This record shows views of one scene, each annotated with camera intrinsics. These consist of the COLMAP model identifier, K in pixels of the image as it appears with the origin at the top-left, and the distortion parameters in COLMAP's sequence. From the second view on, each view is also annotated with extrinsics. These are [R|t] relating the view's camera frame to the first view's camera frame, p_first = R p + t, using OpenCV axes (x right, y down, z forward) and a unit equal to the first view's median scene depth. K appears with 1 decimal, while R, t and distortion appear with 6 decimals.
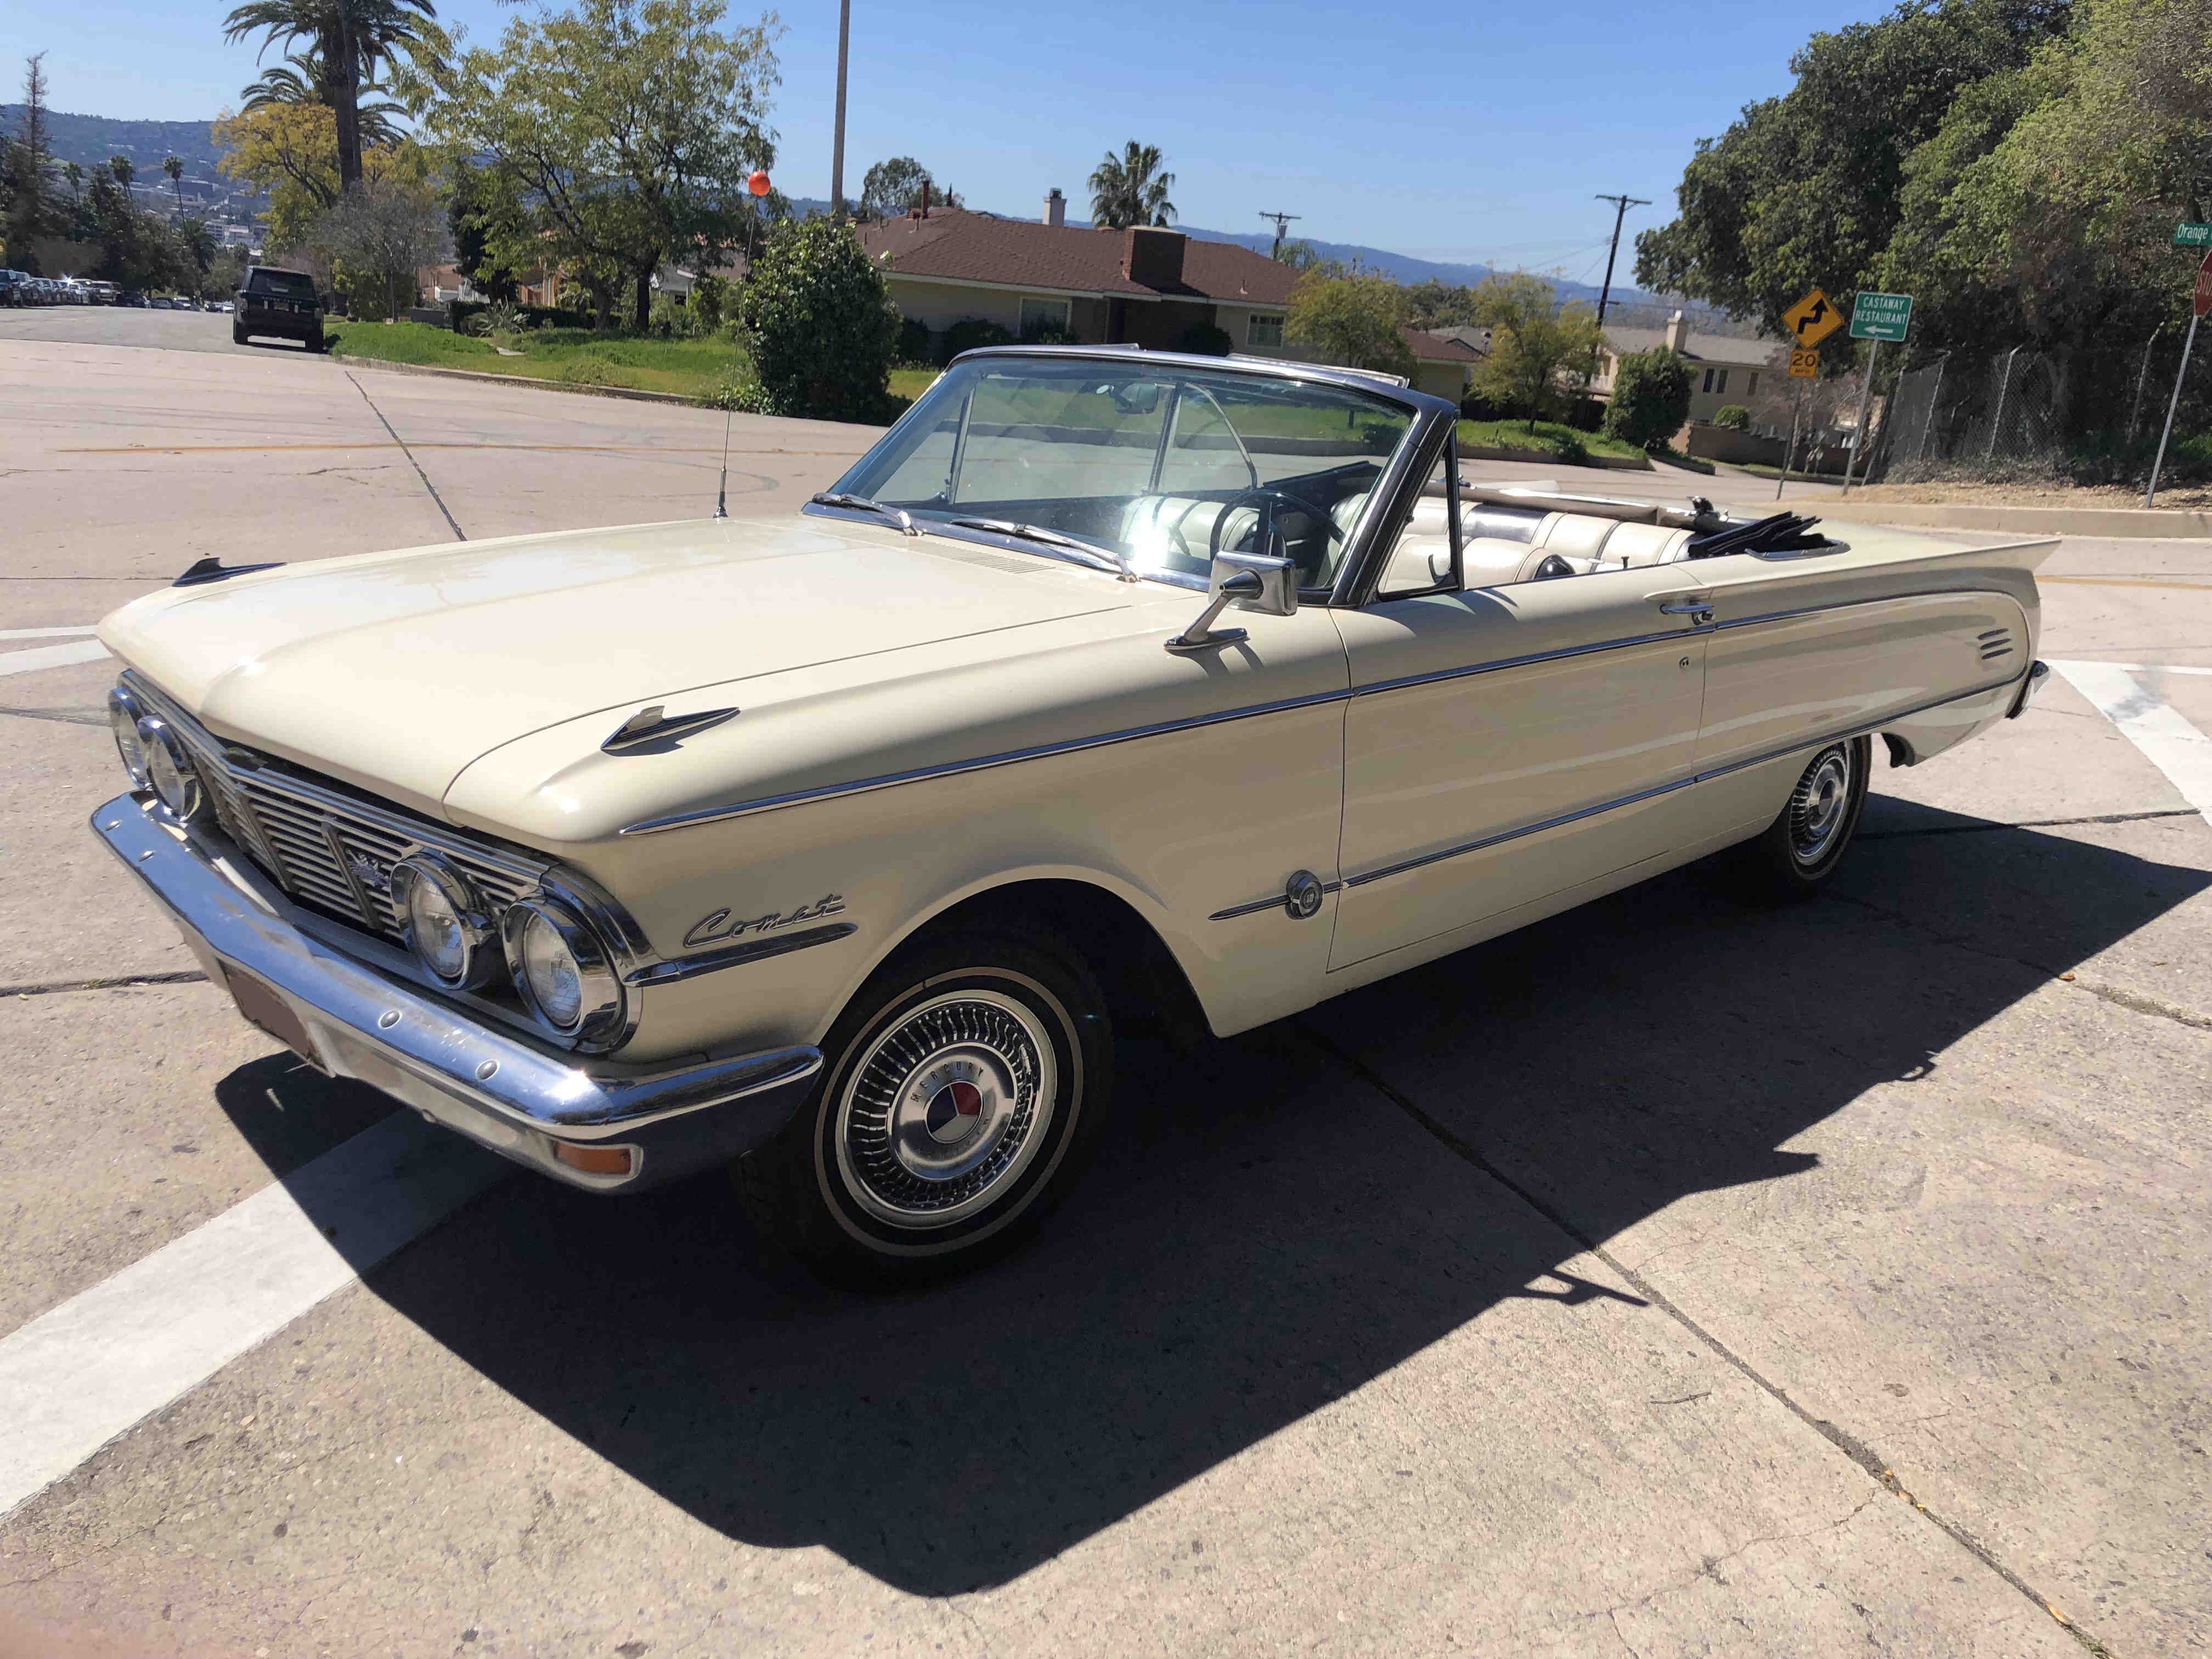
lens RADIAL K [[1900.1, 0, 1106.4], [0, 1900.1, 782.5], [0, 0, 1]] dist [-0.041668, 0.115544]
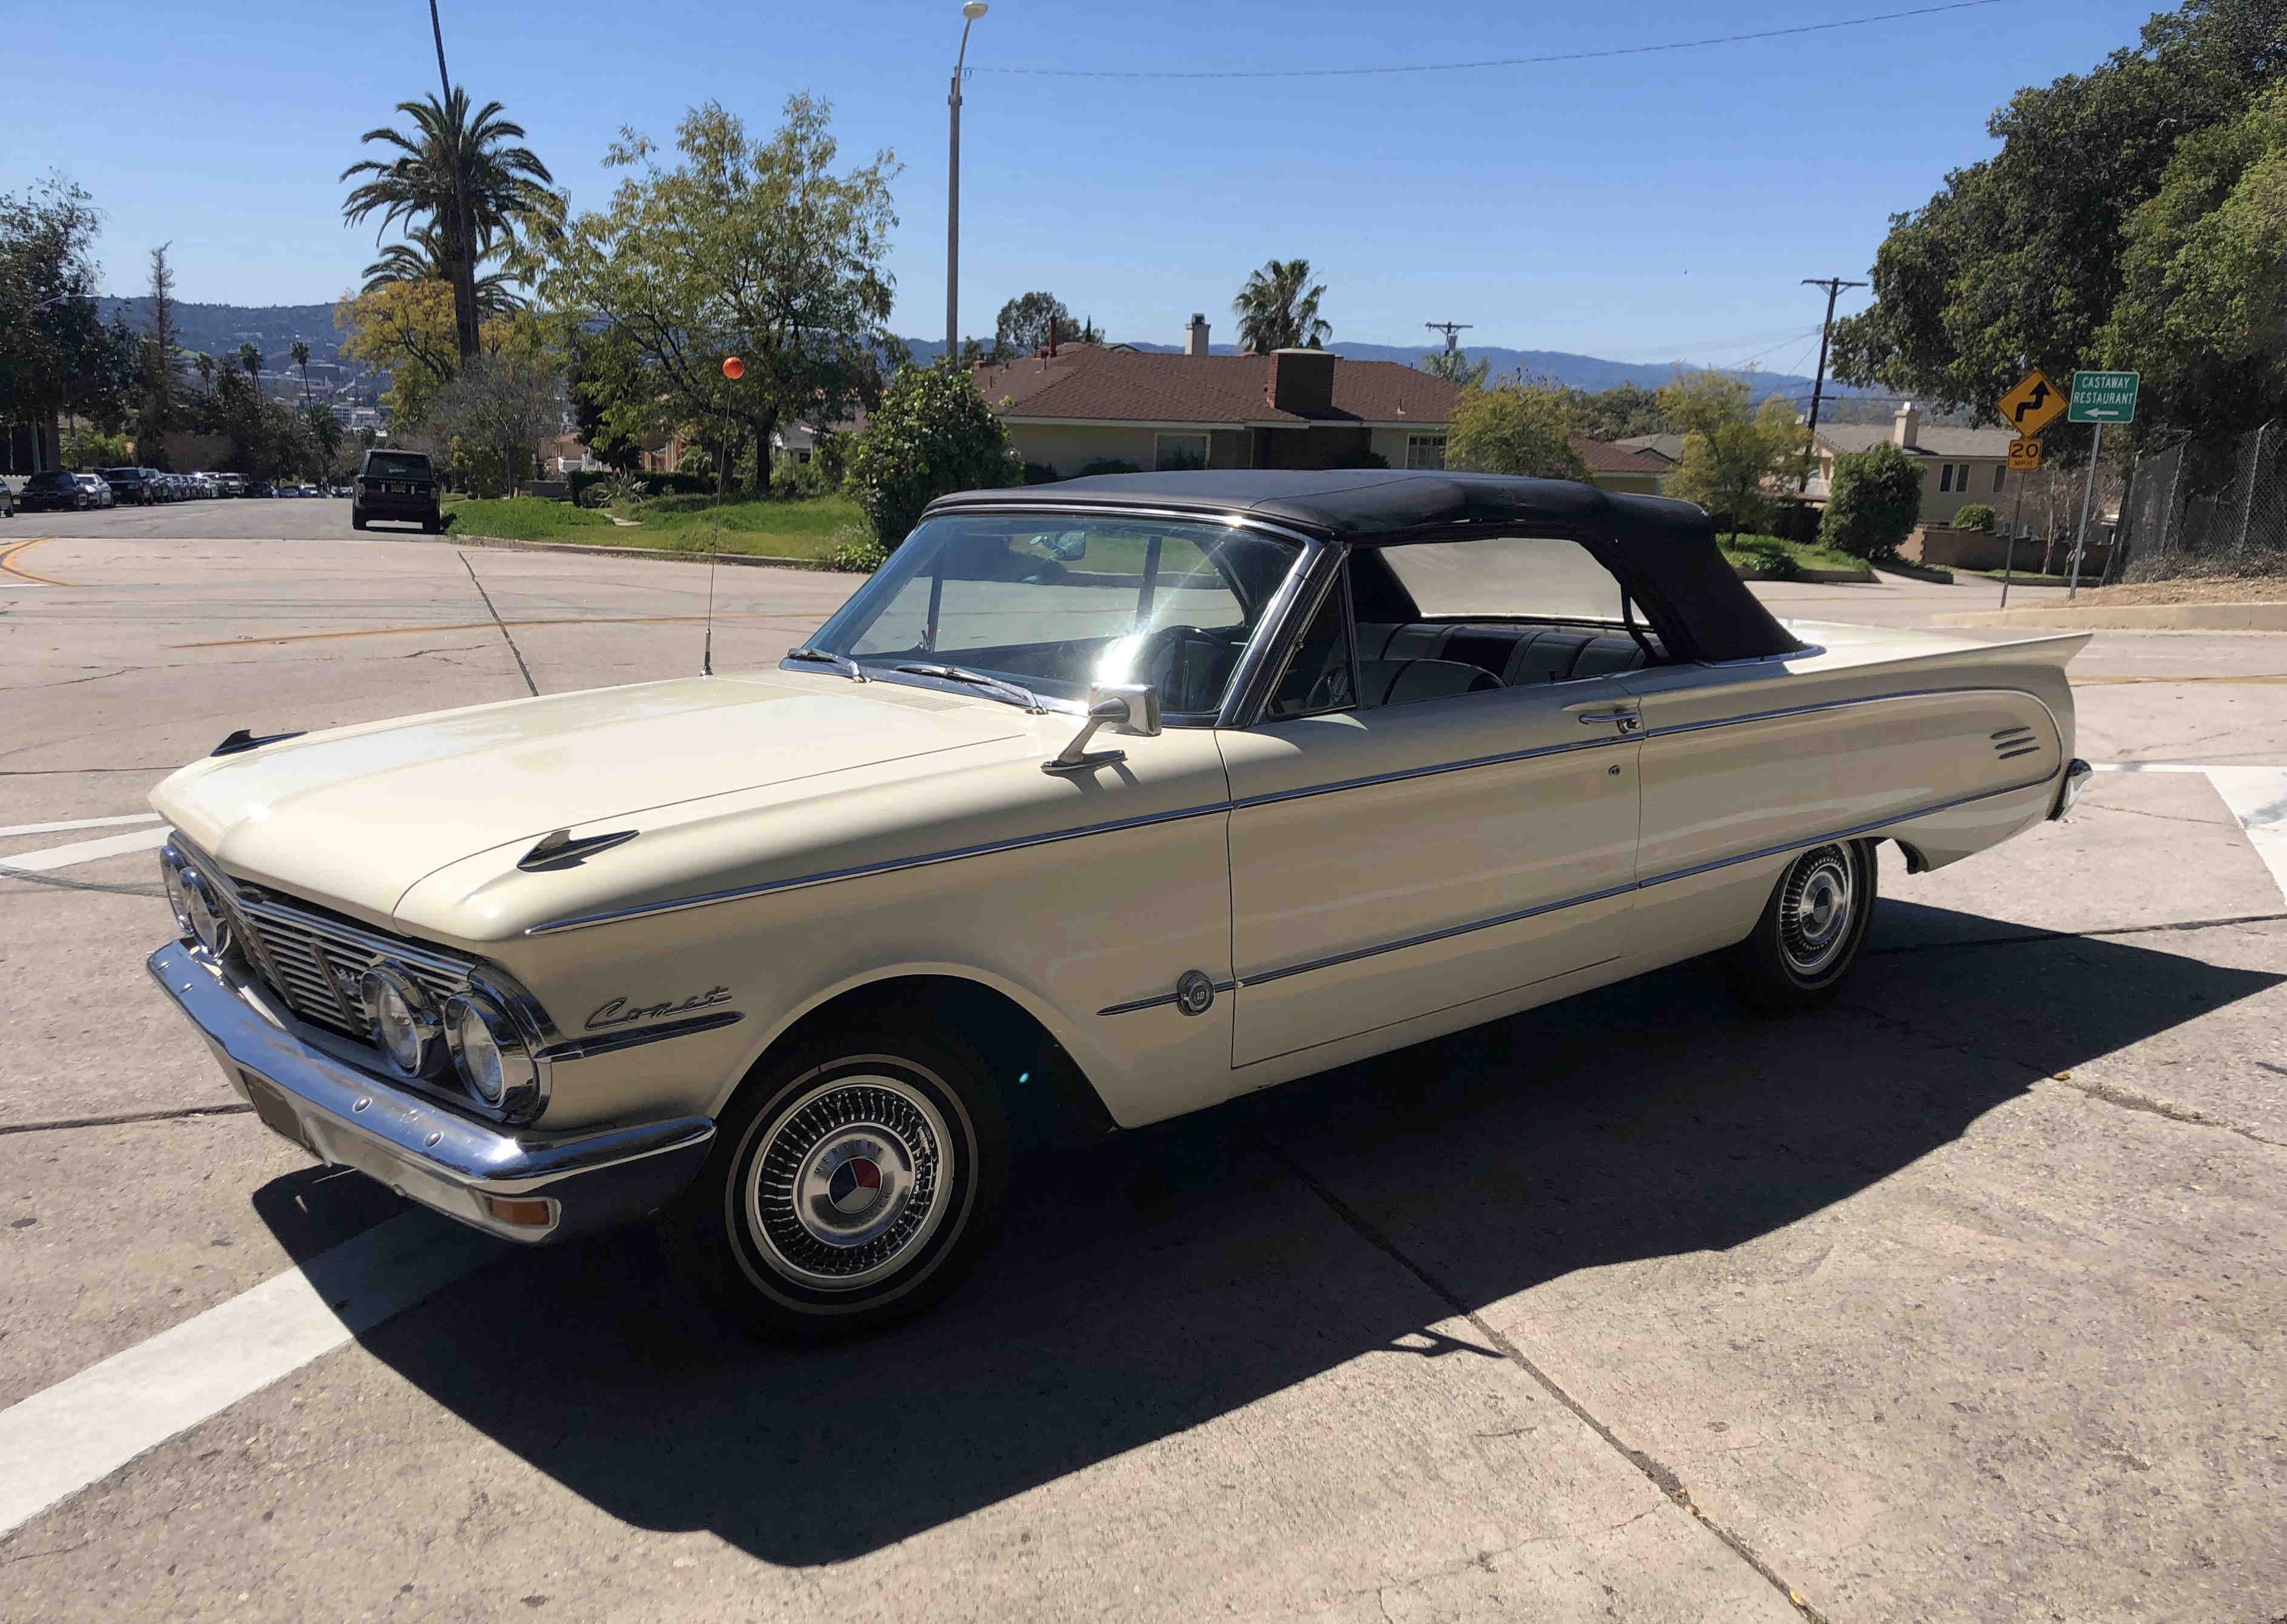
lens RADIAL K [[2236.1, 0, 1143.7], [0, 2236.1, 906.2], [0, 0, 1]] dist [0.015735, -0.015261]
pose [[0.992322, -0.035135, -0.118589, 0.189754], [0.030809, 0.998798, -0.038113, 0.047635], [0.119786, 0.034167, 0.992212, -0.229938]]
